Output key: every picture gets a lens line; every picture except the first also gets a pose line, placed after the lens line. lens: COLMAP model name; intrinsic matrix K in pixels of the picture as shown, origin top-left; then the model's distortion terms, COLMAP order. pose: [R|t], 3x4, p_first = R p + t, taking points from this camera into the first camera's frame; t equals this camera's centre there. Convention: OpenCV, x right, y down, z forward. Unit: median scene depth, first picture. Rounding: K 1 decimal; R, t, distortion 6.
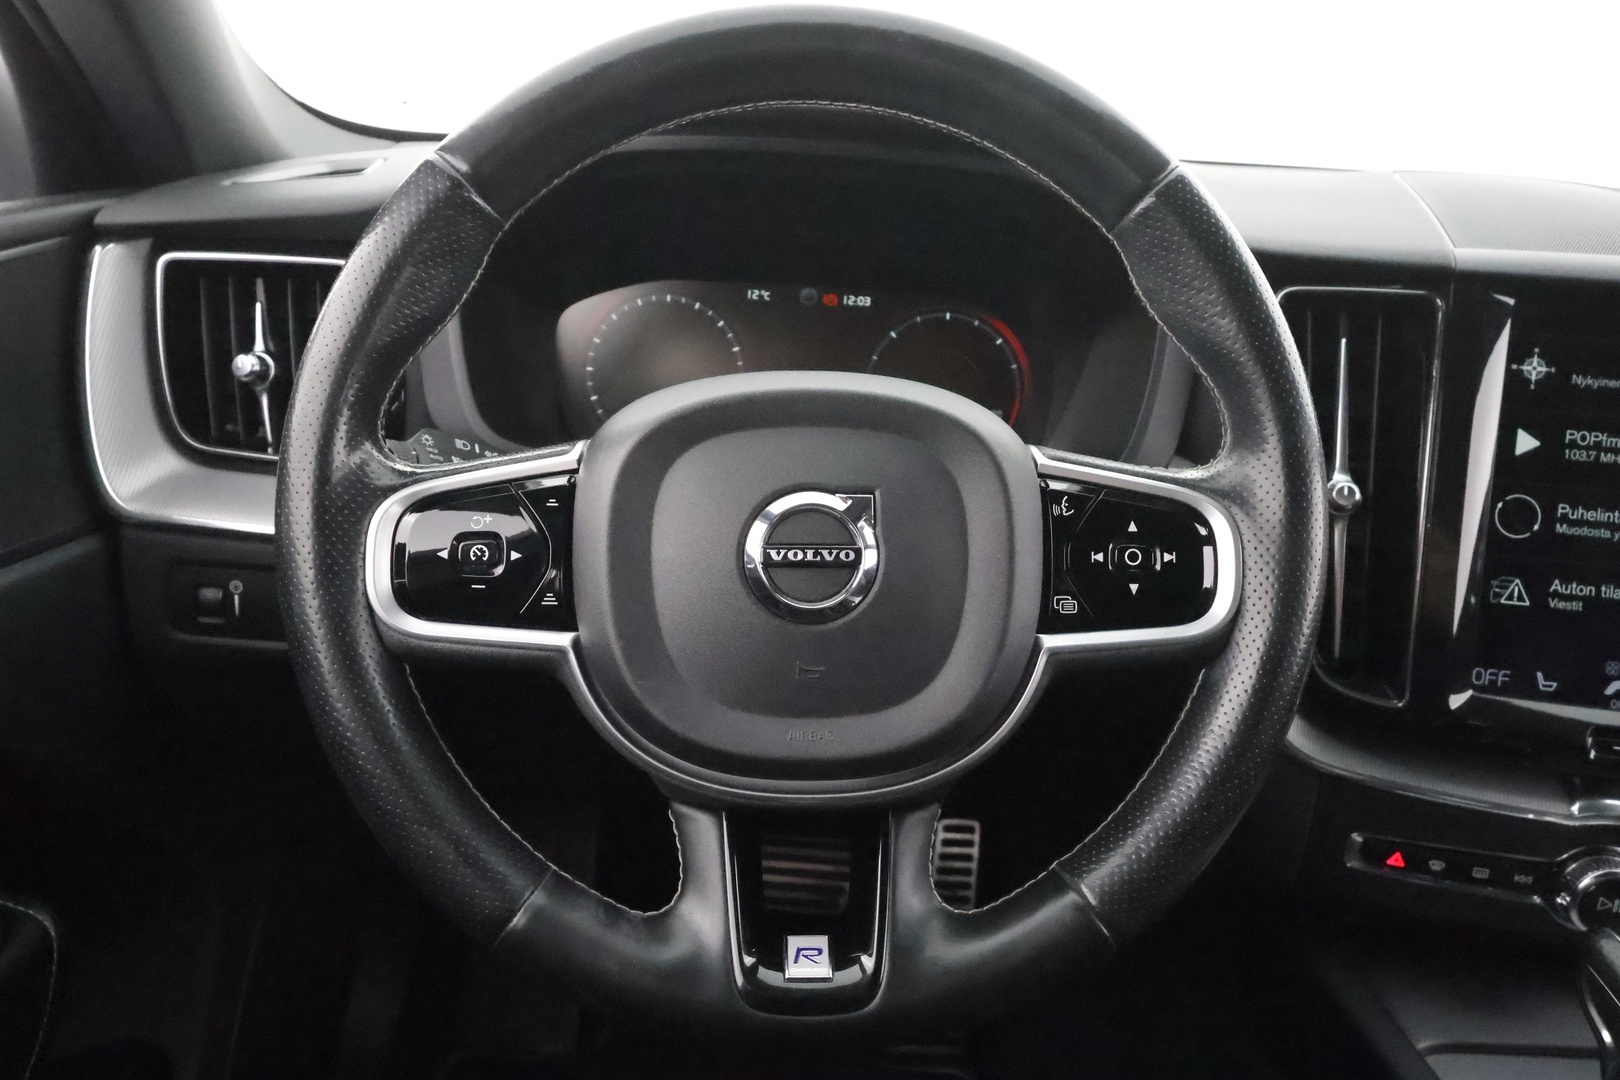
lens RADIAL K [[1172.4, 0, 802.3], [0, 1172.4, 541.4], [0, 0, 1]] dist [-0.000440, 0.000545]
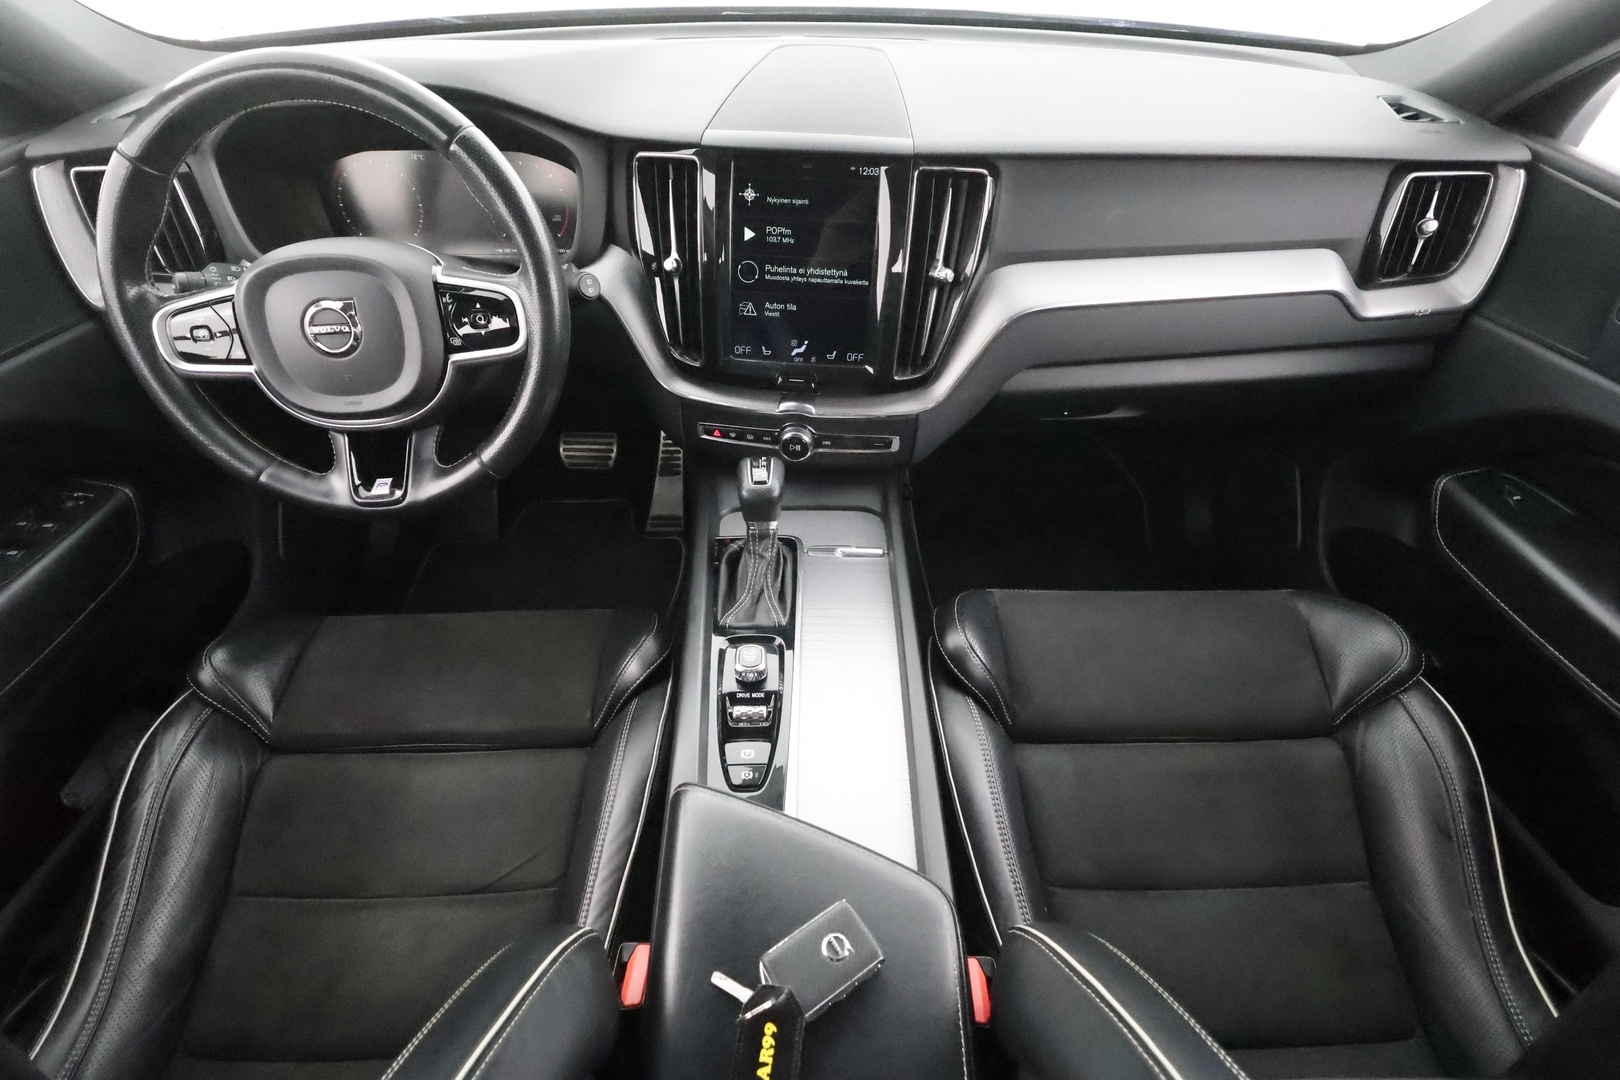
lens RADIAL K [[759.1, 0, 810.0], [0, 759.1, 540.0], [0, 0, 1]] dist [-0.000026, 0.000241]
pose [[0.998393, -0.054155, -0.016718, 0.947940], [0.056410, 0.920889, 0.385721, -0.128802], [-0.005493, -0.386044, 0.922464, -0.592086]]
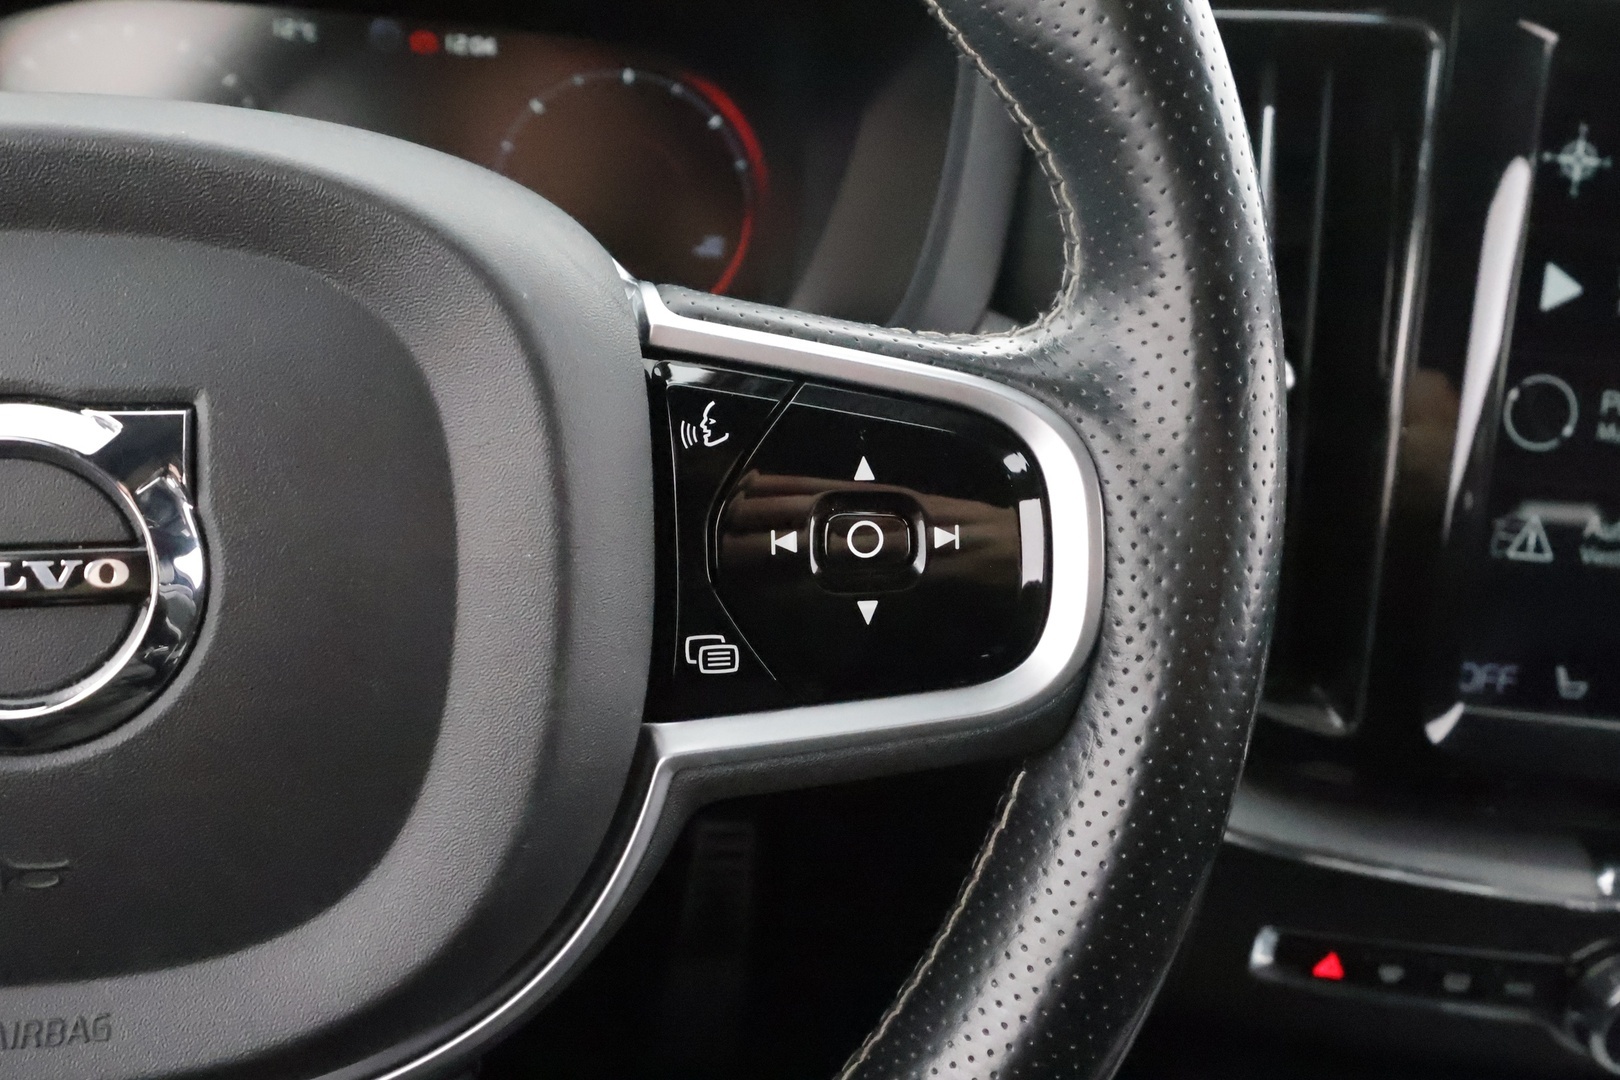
lens RADIAL K [[1287.6, 0, 810.1], [0, 1287.6, 557.4], [0, 0, 1]] dist [-0.015109, 0.002119]
pose [[0.989762, -0.029465, 0.139655, 0.194197], [0.014087, 0.993848, 0.109852, -0.033087], [-0.142033, -0.106760, 0.984088, 0.529401]]
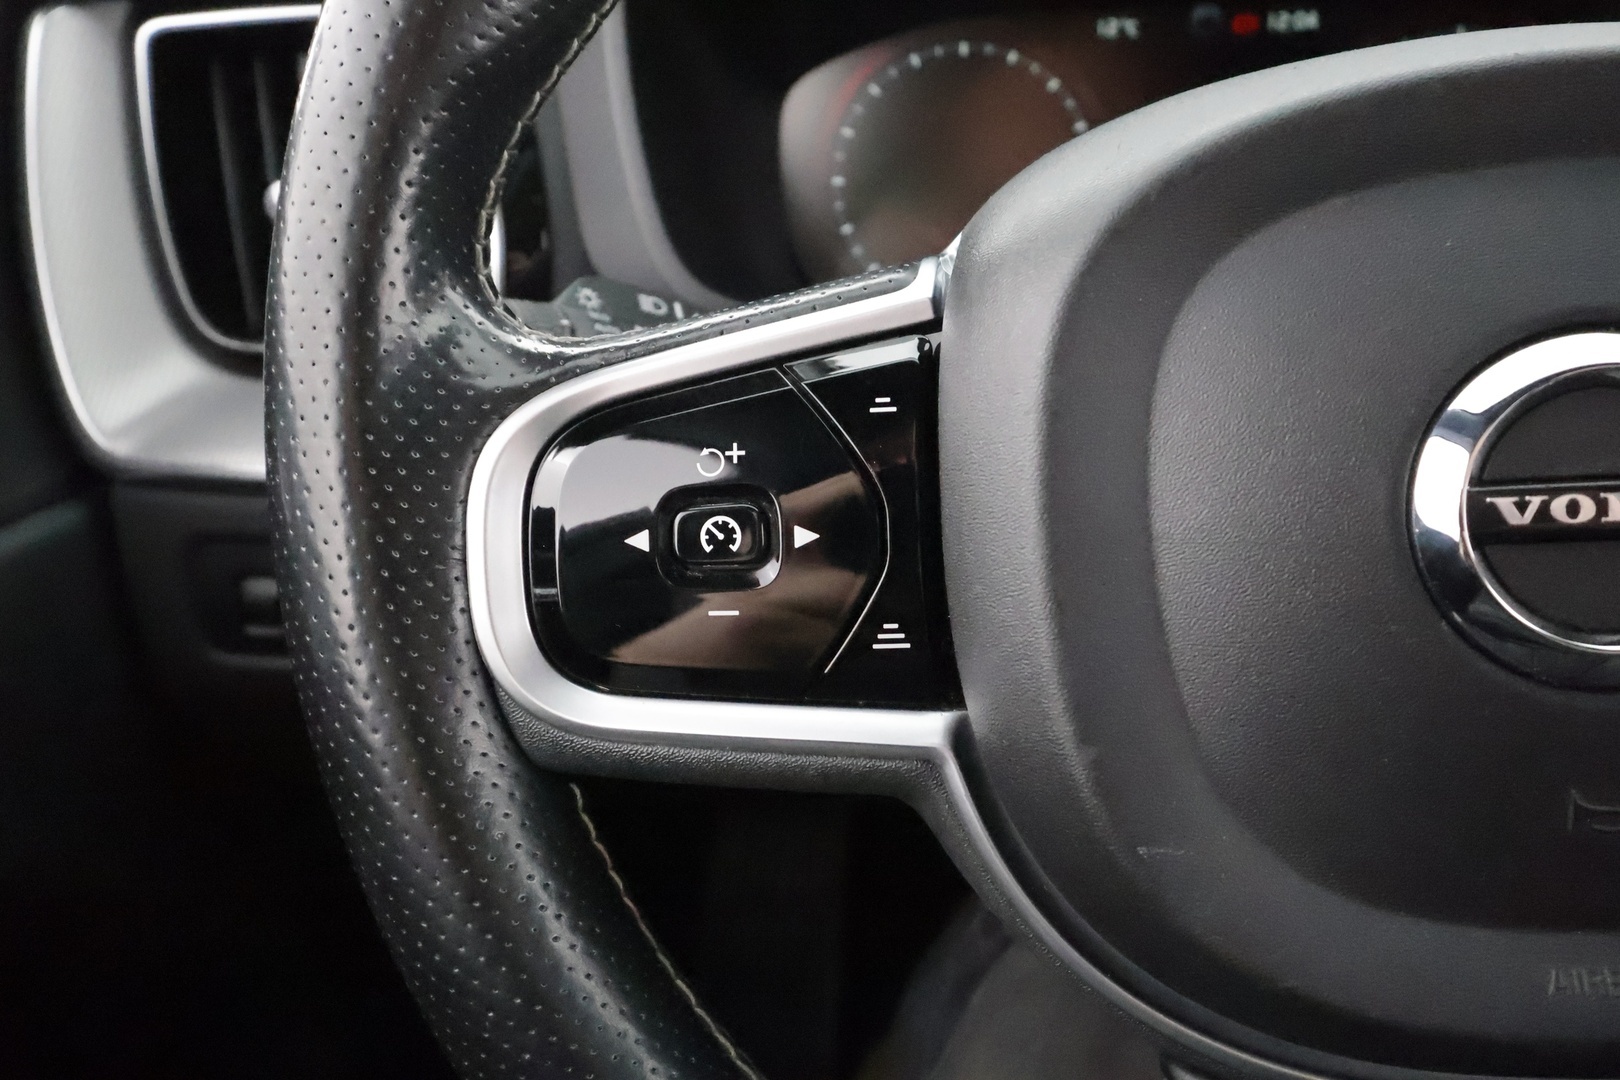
lens RADIAL K [[1307.9, 0, 808.4], [0, 1307.9, 535.4], [0, 0, 1]] dist [0.000313, 0.007475]
pose [[0.986667, -0.045101, -0.156380, -0.161826], [0.056614, 0.995942, 0.069966, -0.020046], [0.152590, -0.077886, 0.985216, 0.511760]]
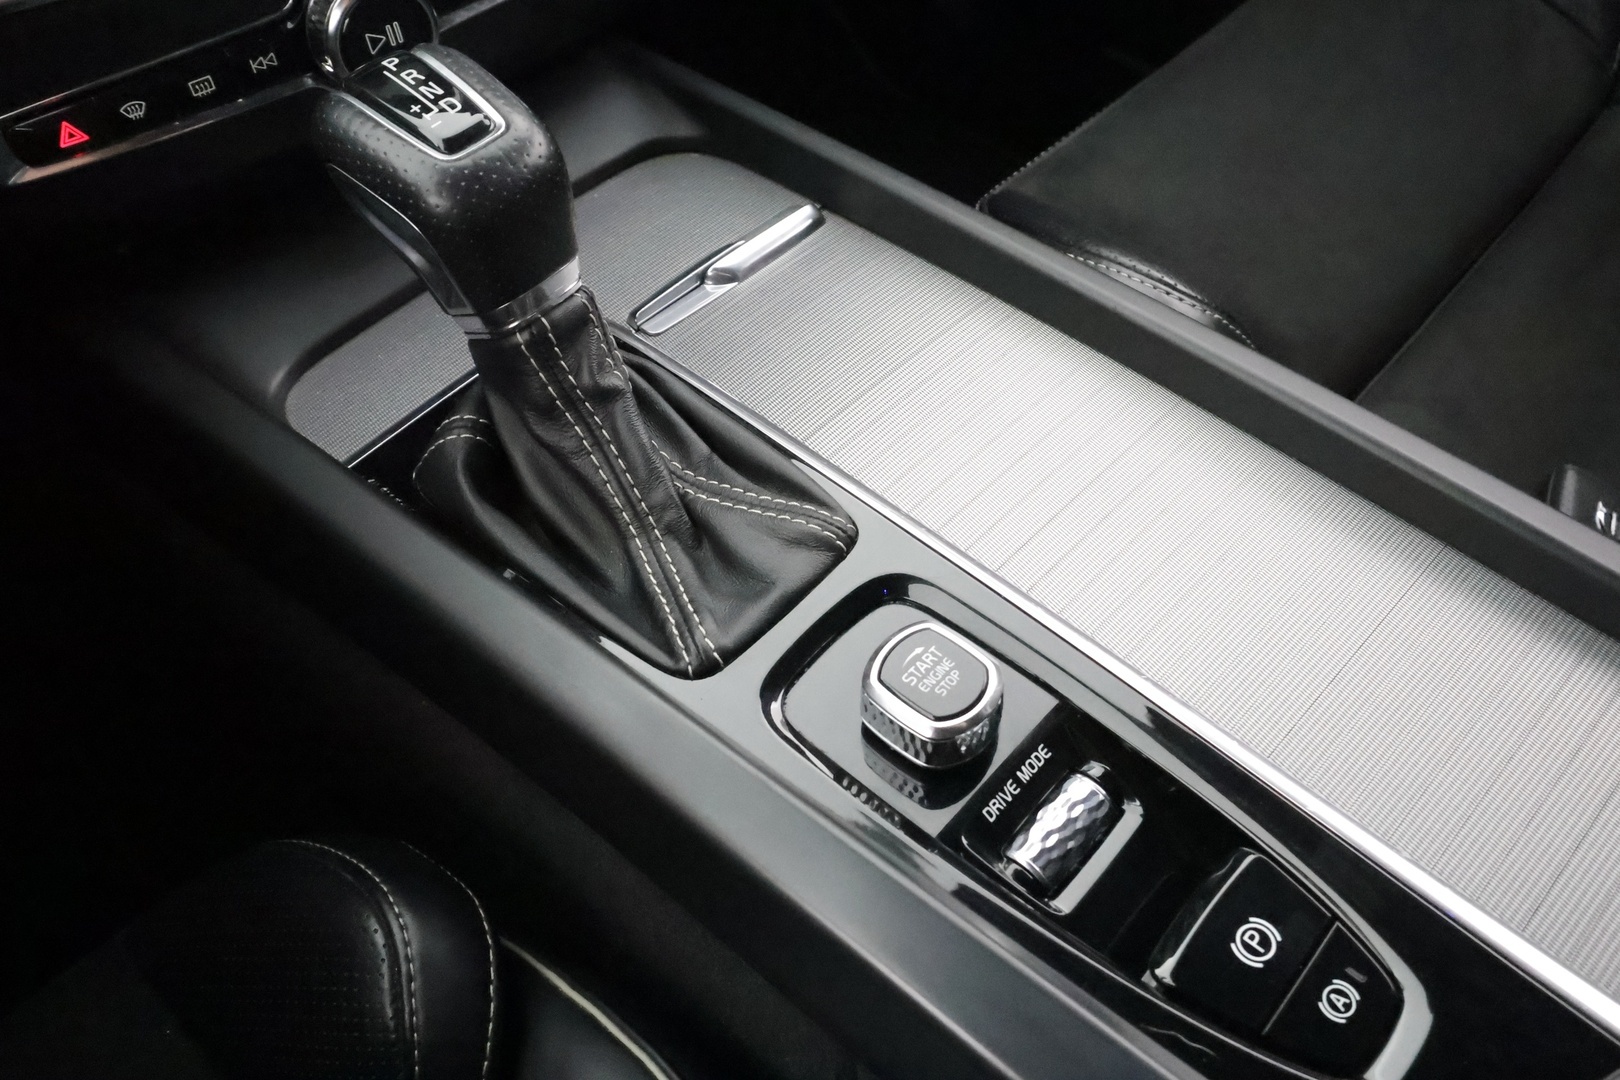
lens RADIAL K [[1287.6, 0, 810.1], [0, 1287.6, 557.4], [0, 0, 1]] dist [-0.015109, 0.002119]
pose [[0.669937, -0.632661, 0.388491, 0.505763], [0.310920, 0.714266, 0.627019, 0.186650], [-0.674176, -0.299274, 0.675220, 0.358595]]
